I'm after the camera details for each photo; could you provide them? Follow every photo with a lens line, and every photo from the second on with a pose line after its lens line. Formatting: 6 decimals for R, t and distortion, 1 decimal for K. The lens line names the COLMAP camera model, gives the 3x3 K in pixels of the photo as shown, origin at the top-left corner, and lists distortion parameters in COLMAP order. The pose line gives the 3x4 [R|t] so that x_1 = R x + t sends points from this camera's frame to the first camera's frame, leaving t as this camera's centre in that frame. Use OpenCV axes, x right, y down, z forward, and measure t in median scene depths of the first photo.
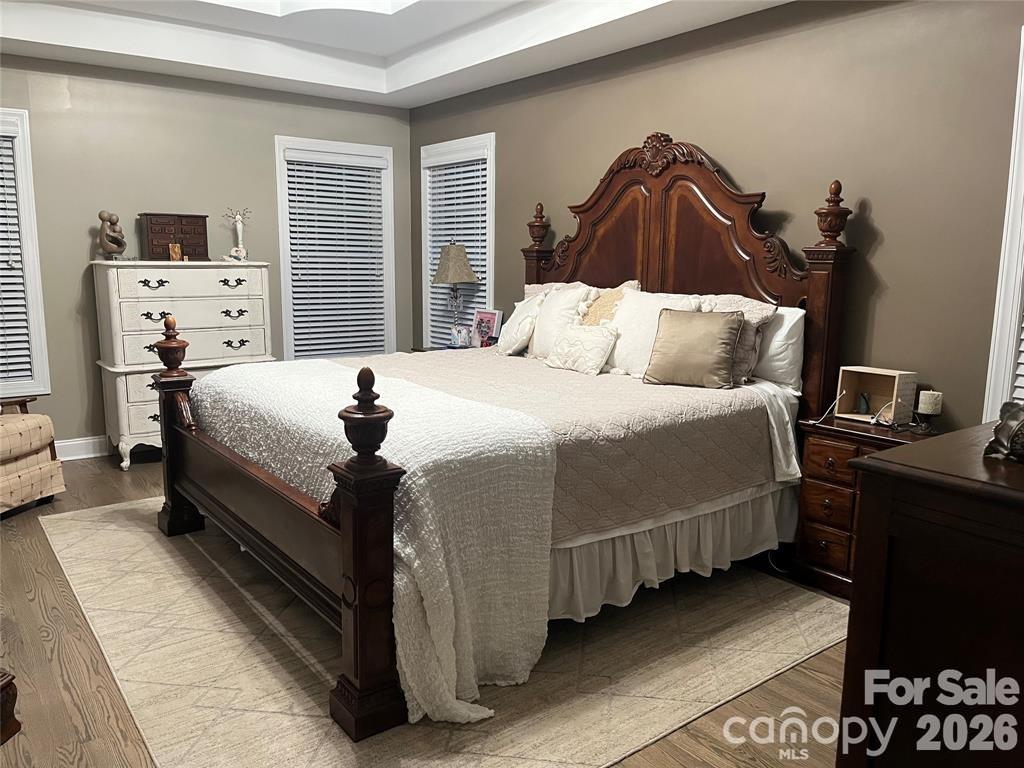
lens RADIAL K [[775.8, 0, 512.0], [0, 775.8, 384.0], [0, 0, 1]] dist [0.006485, -0.045531]
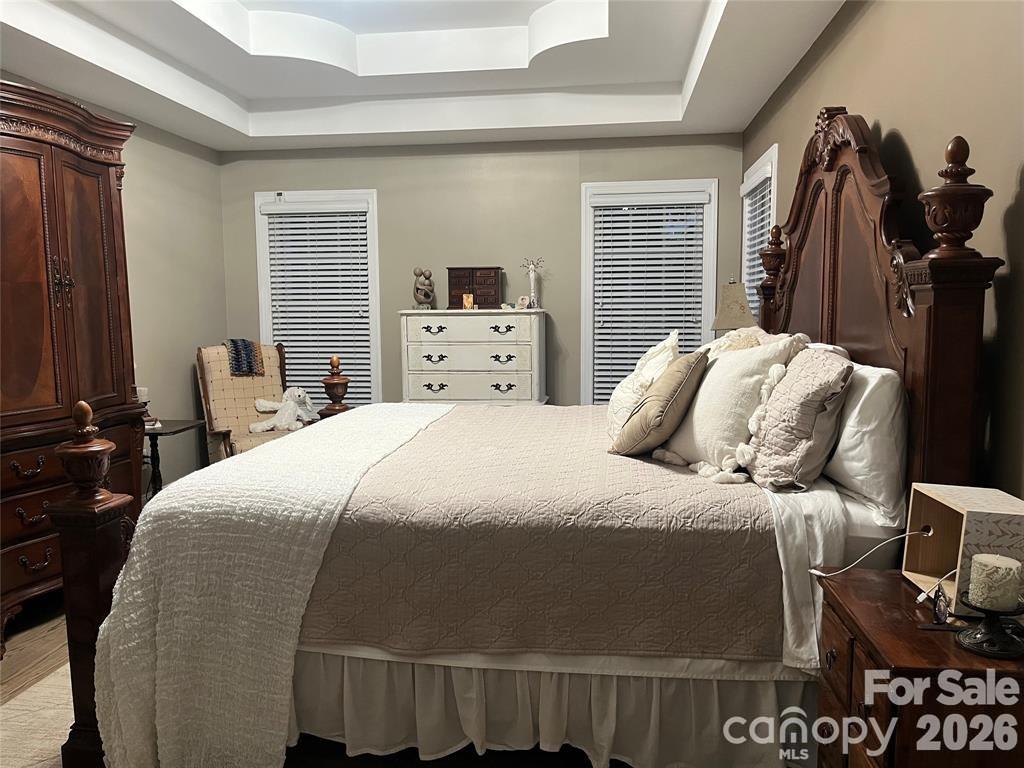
lens RADIAL K [[775.8, 0, 512.0], [0, 775.8, 384.0], [0, 0, 1]] dist [0.006485, -0.045531]
pose [[0.703612, 0.050491, -0.708789, 0.394137], [-0.096231, 0.995054, -0.024645, -0.032764], [0.704039, 0.085548, 0.704990, 0.280996]]
